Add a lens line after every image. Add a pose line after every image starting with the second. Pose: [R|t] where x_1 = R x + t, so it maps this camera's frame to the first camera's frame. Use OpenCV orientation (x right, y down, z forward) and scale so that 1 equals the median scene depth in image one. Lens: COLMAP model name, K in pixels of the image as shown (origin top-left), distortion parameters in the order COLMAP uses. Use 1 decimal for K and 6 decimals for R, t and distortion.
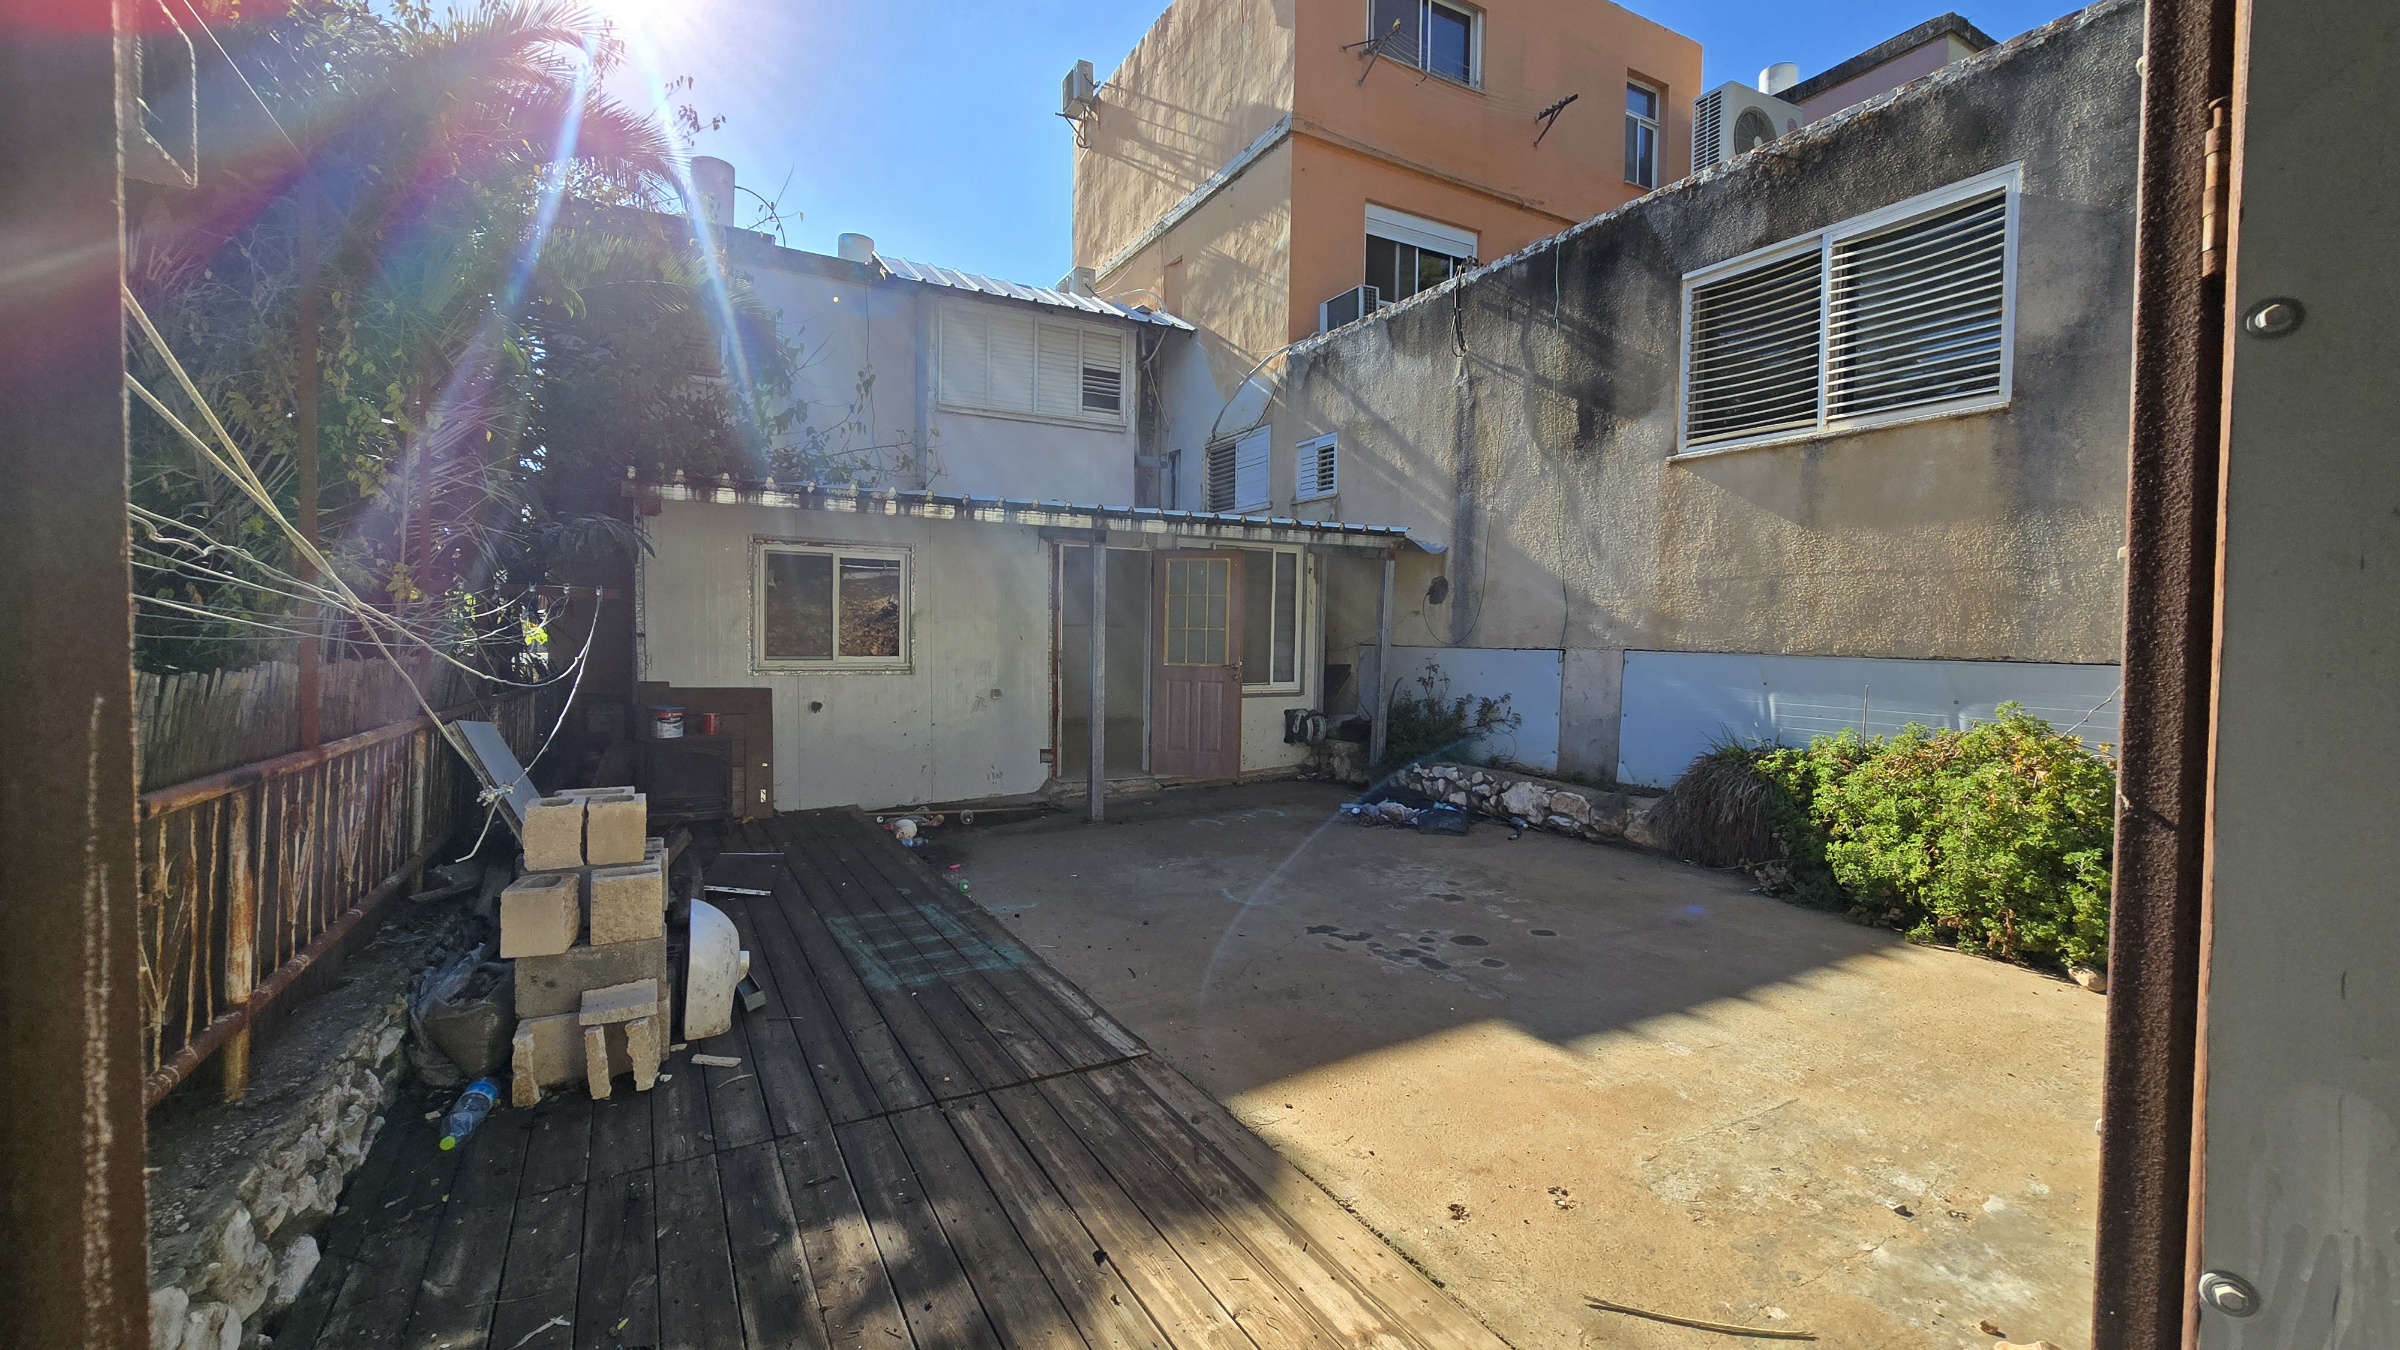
lens RADIAL K [[983.7, 0, 1196.7], [0, 983.7, 658.1], [0, 0, 1]] dist [-0.001388, 0.002808]
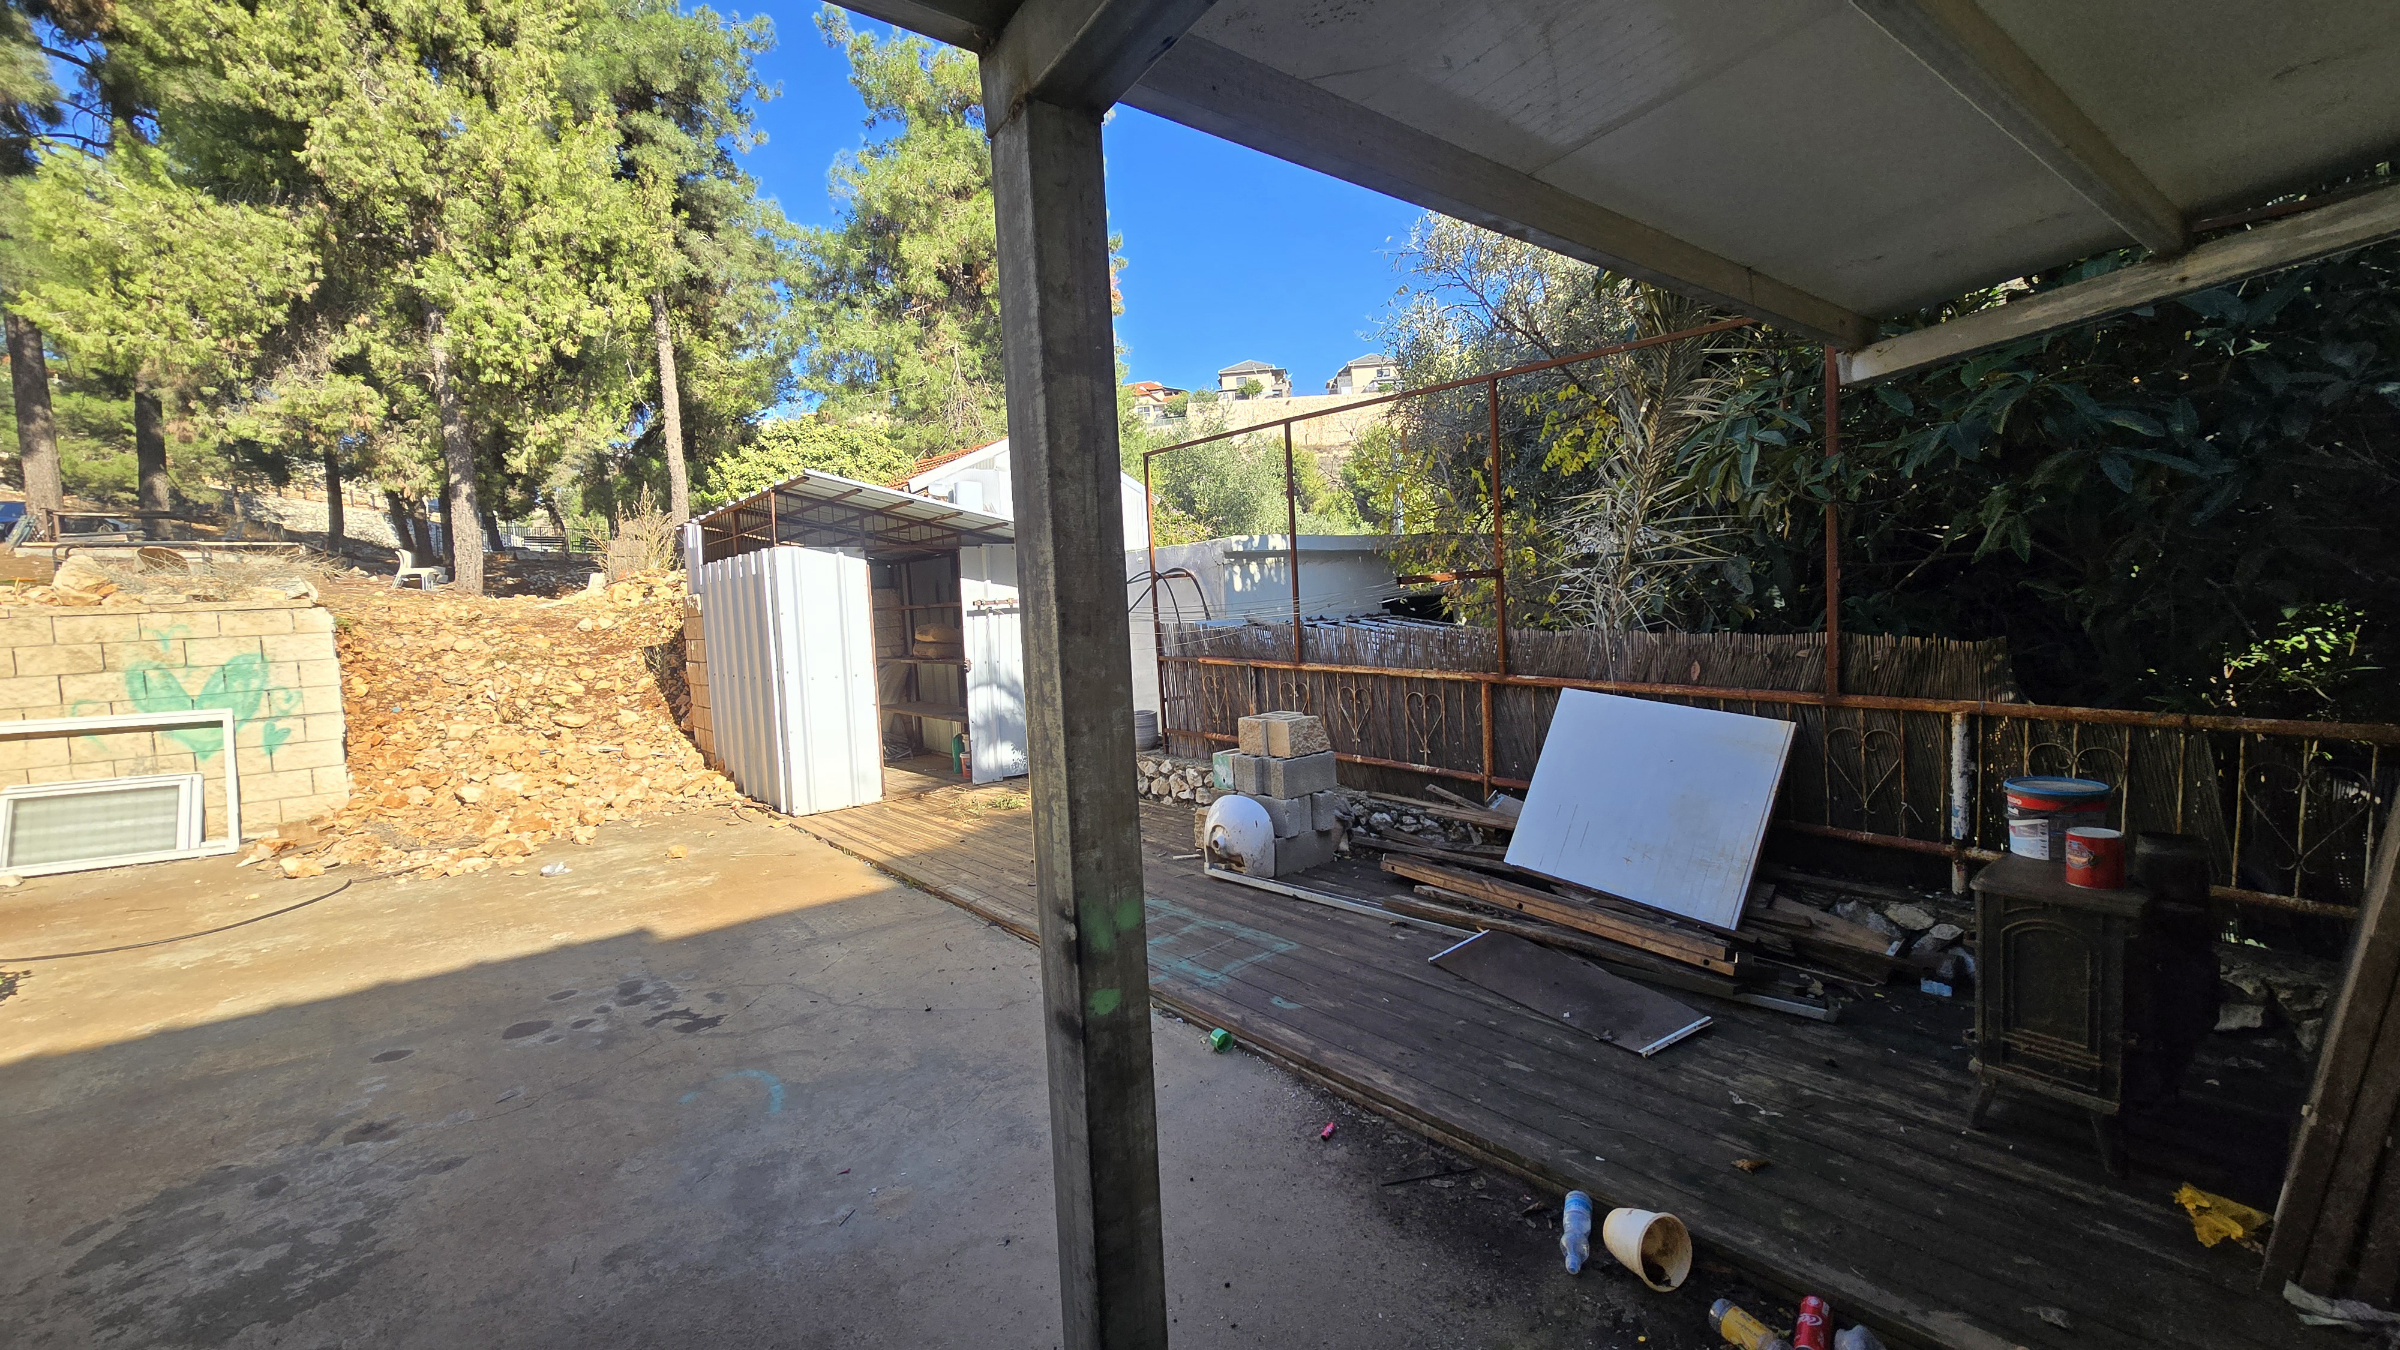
lens RADIAL K [[983.7, 0, 1196.7], [0, 983.7, 658.1], [0, 0, 1]] dist [-0.001388, 0.002808]
pose [[-0.984416, 0.047932, -0.169198, -0.155350], [0.033105, 0.995447, 0.089387, -0.079269], [0.172712, 0.082393, -0.981520, 1.934470]]
